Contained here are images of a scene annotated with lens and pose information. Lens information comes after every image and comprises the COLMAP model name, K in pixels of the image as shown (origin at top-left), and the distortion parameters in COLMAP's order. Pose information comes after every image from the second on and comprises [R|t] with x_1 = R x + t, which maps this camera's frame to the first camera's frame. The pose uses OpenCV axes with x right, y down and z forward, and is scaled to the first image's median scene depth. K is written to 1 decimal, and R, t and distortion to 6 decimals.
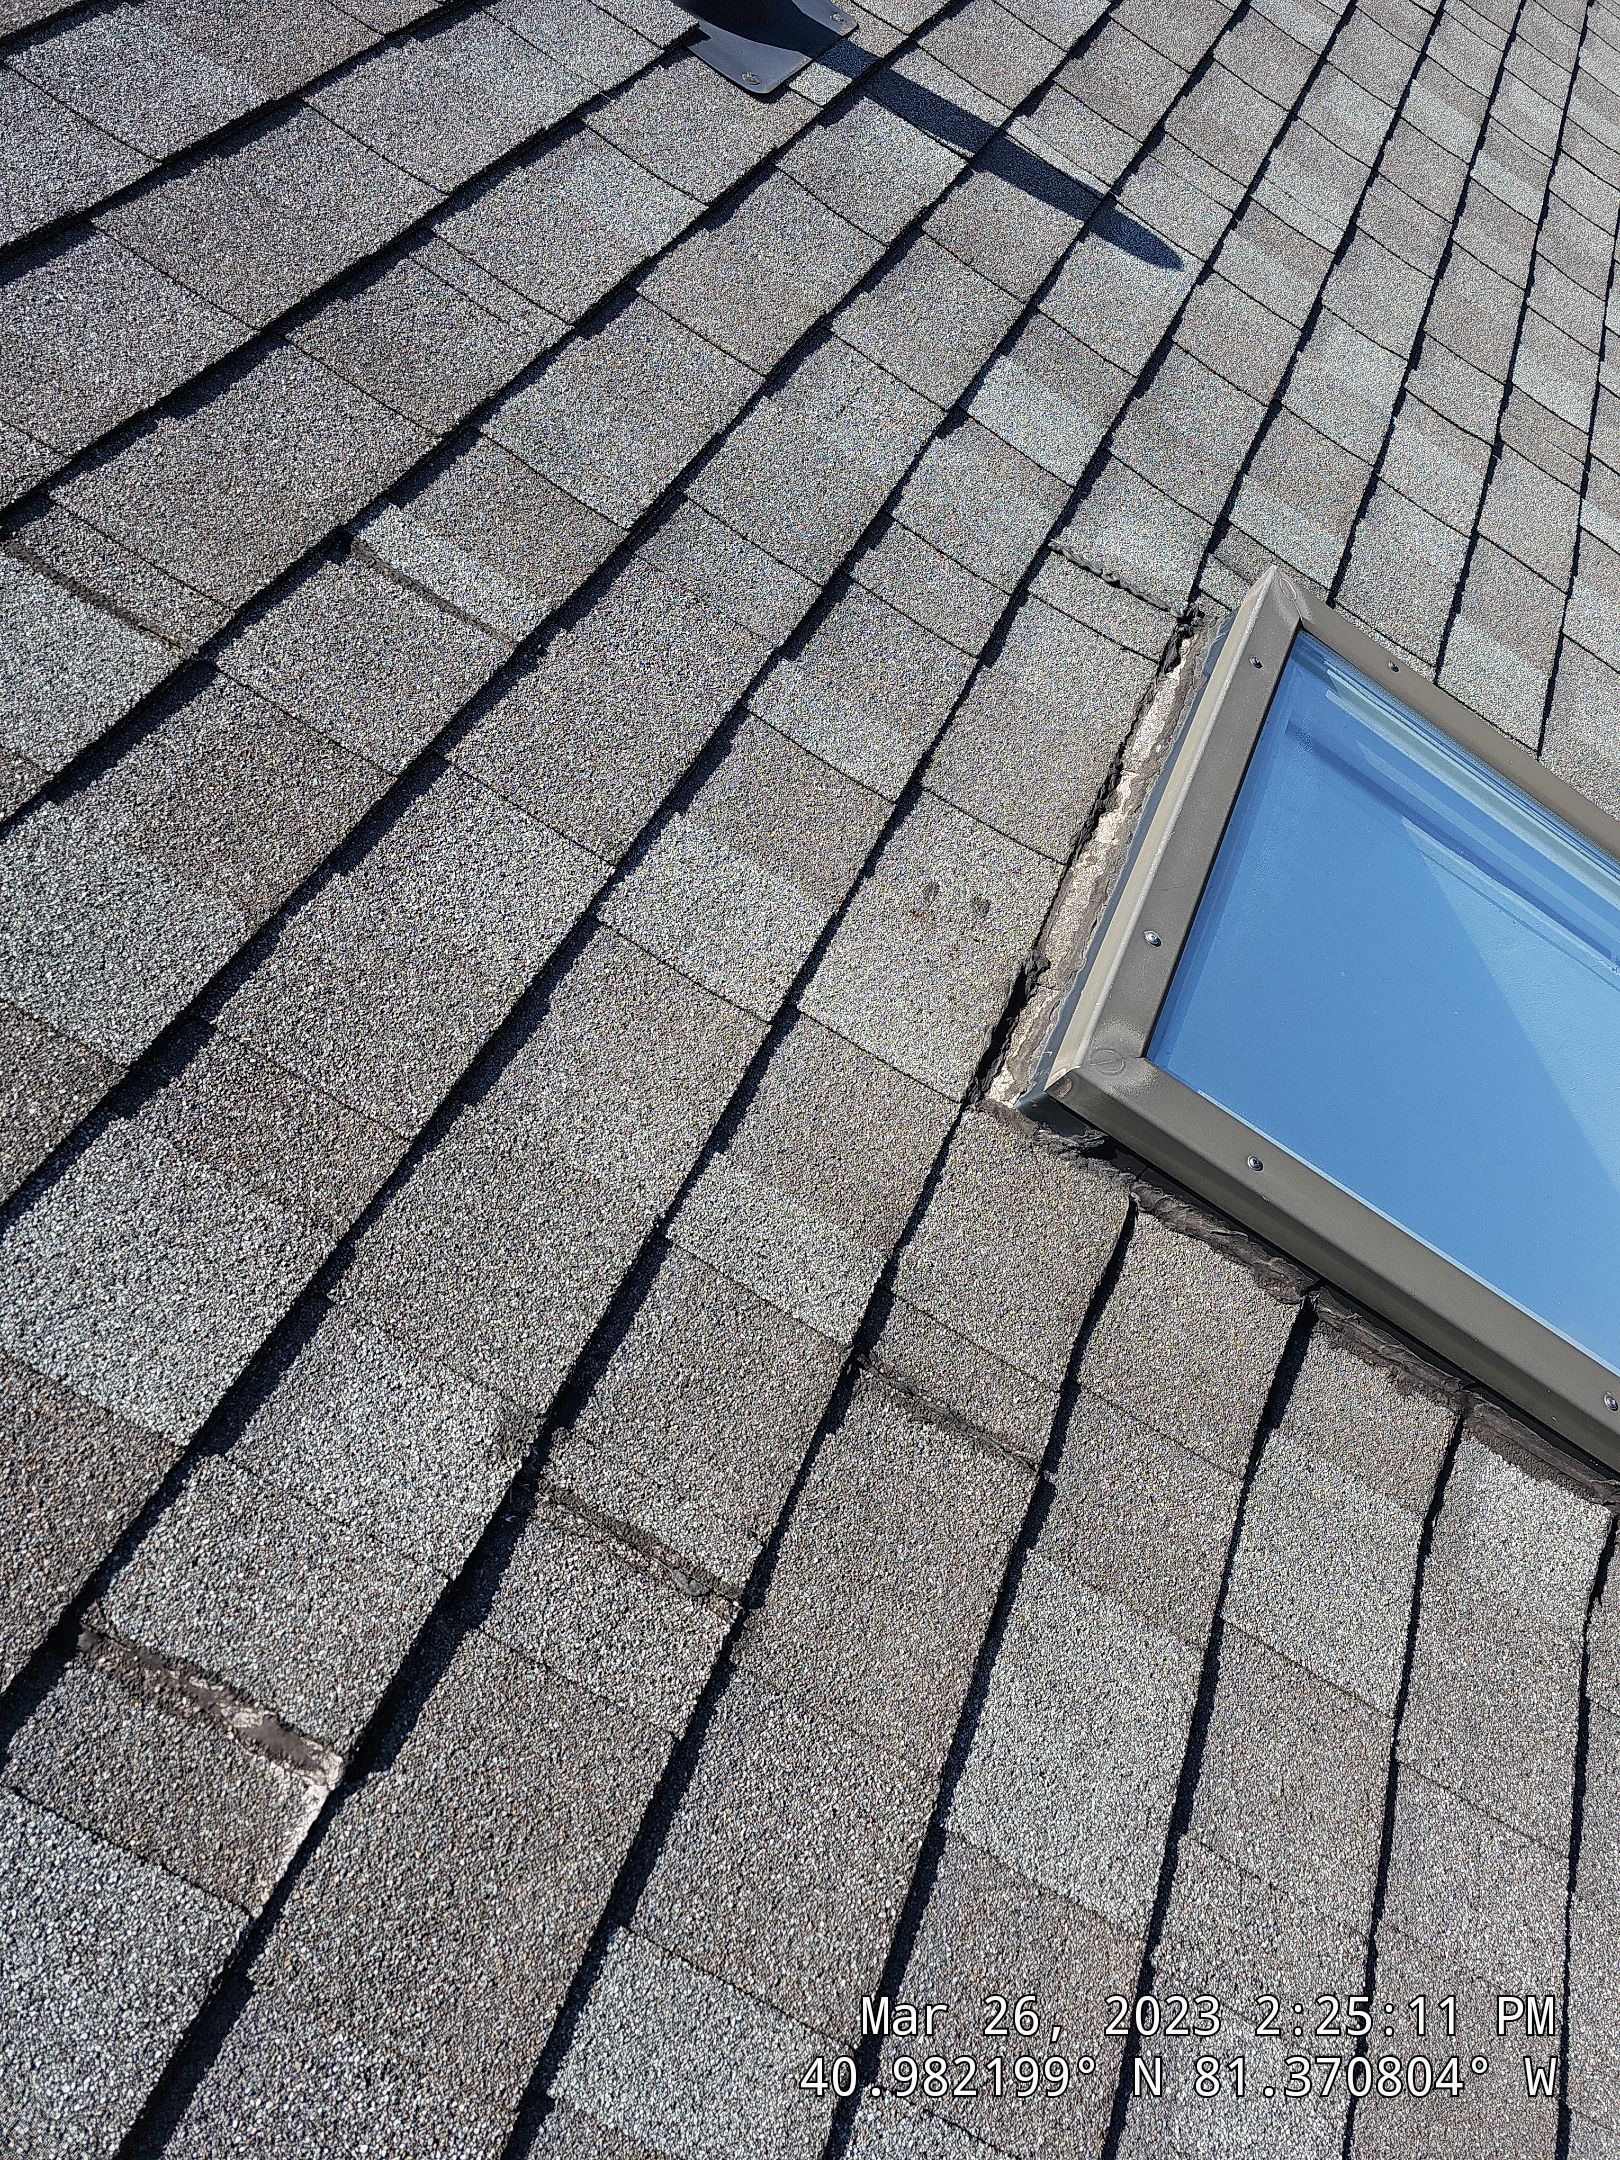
lens RADIAL K [[1388.6, 0, 870.4], [0, 1388.6, 1181.3], [0, 0, 1]] dist [0.046742, -0.030992]
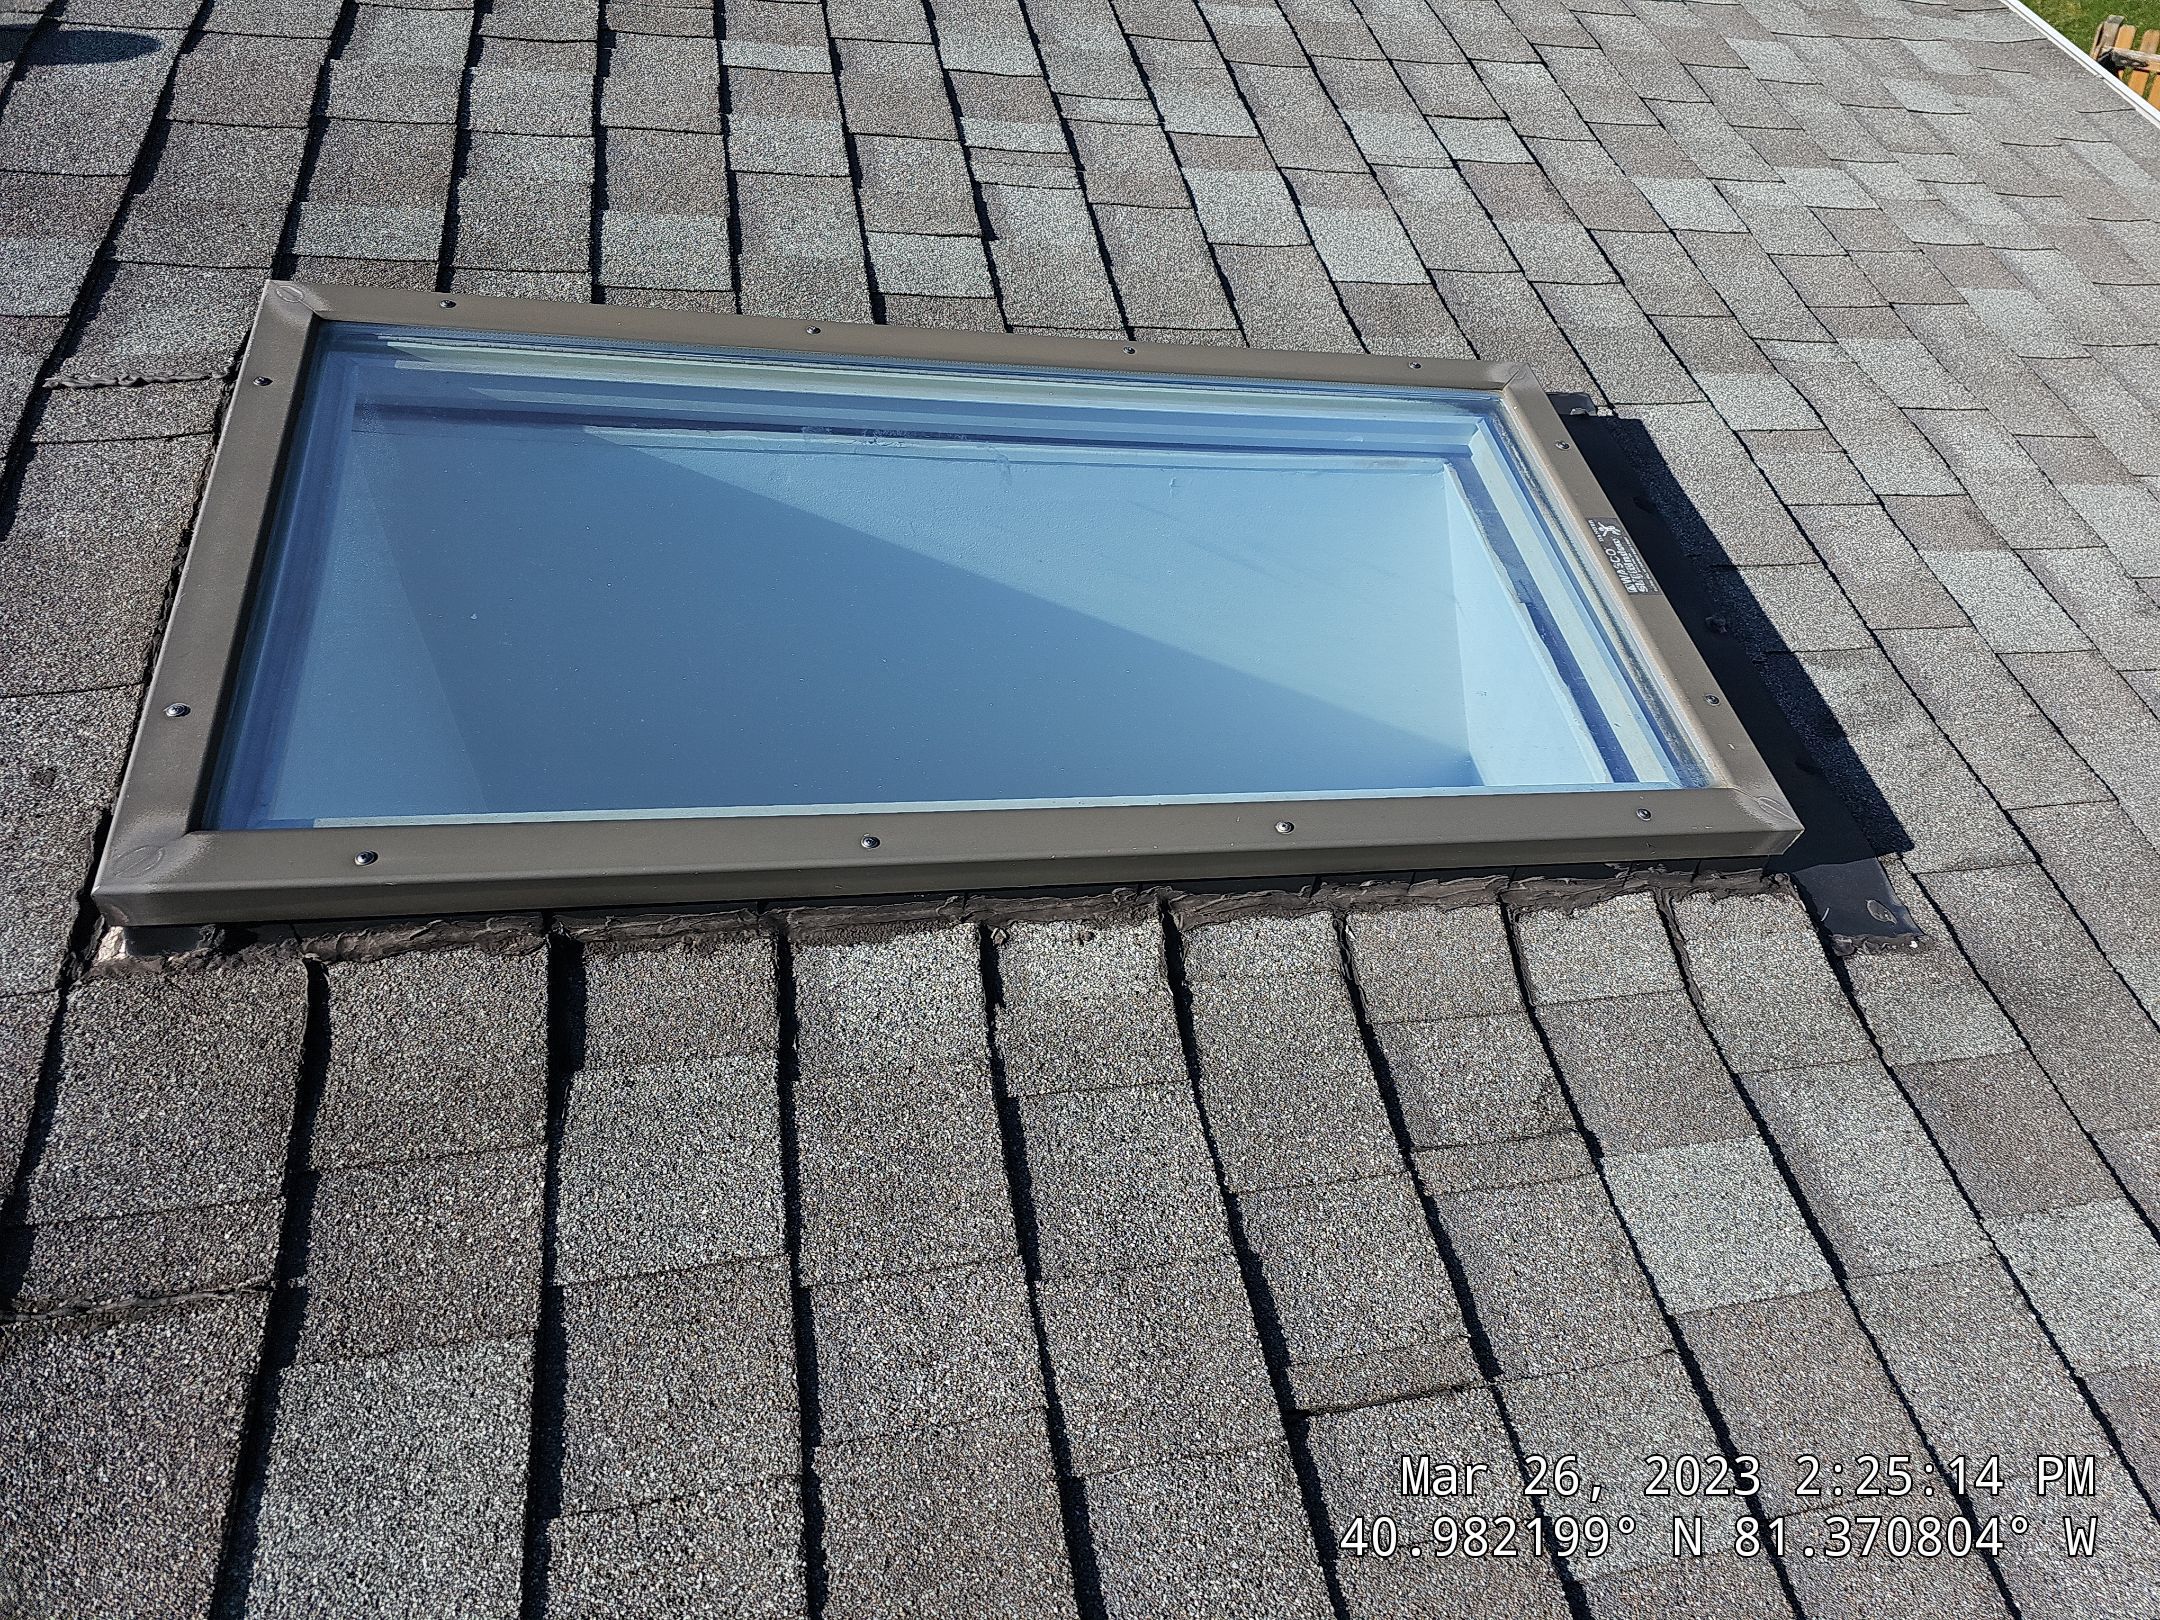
lens RADIAL K [[1388.6, 0, 1112.3], [0, 1388.6, 903.4], [0, 0, 1]] dist [0.046742, -0.030992]
pose [[0.800127, -0.583366, 0.139575, 0.490833], [0.581337, 0.811507, 0.059195, 0.229022], [-0.147798, 0.033776, 0.988441, 0.002117]]
